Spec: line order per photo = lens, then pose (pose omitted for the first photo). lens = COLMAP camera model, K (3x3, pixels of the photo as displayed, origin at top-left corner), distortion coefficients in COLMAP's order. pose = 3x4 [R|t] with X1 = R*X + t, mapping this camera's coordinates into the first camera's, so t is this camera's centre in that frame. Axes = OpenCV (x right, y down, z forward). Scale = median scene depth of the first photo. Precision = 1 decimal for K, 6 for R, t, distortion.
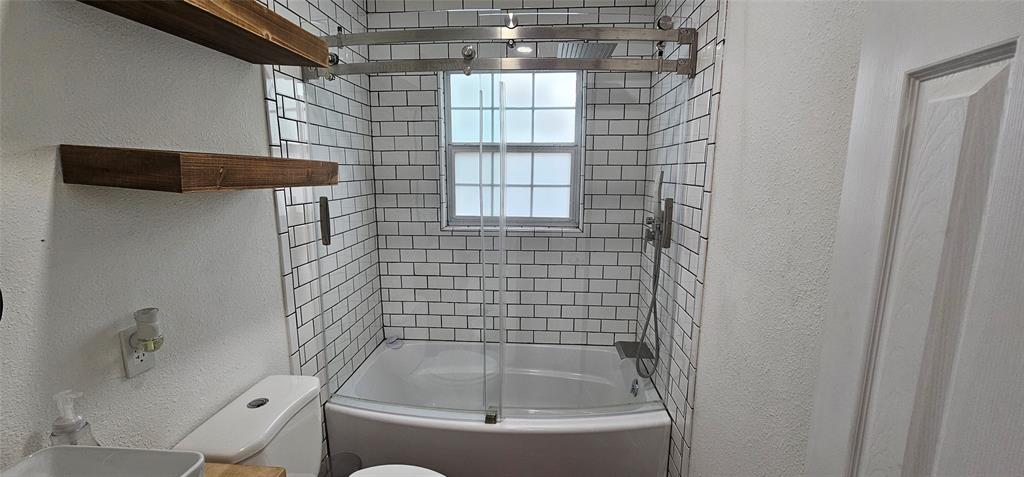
lens RADIAL K [[416.7, 0, 512.0], [0, 416.7, 238.5], [0, 0, 1]] dist [0.000696, 0.000265]
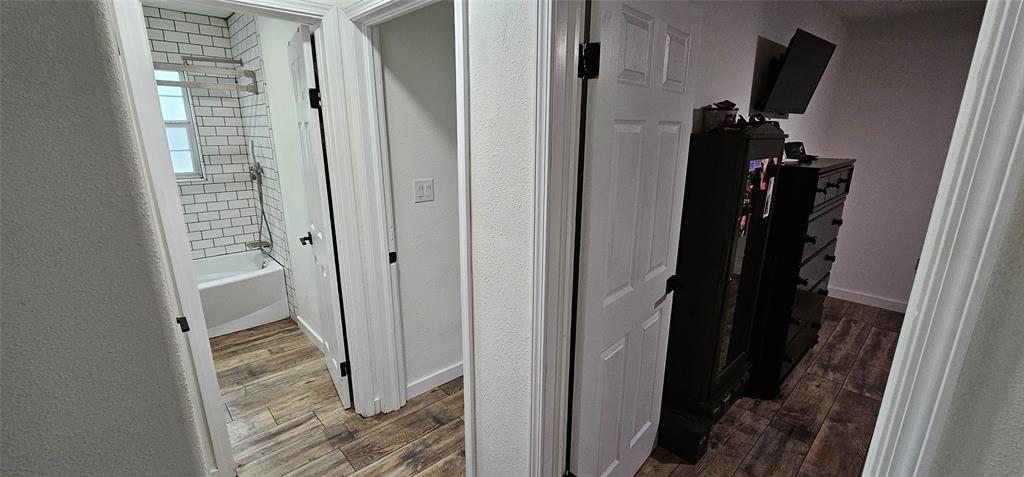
lens RADIAL K [[416.7, 0, 512.0], [0, 416.7, 238.5], [0, 0, 1]] dist [0.000696, 0.000265]
pose [[0.675549, -0.185365, 0.713634, -0.216845], [0.118922, 0.982602, 0.142653, 0.115092], [-0.727662, -0.011503, 0.685840, -0.913762]]
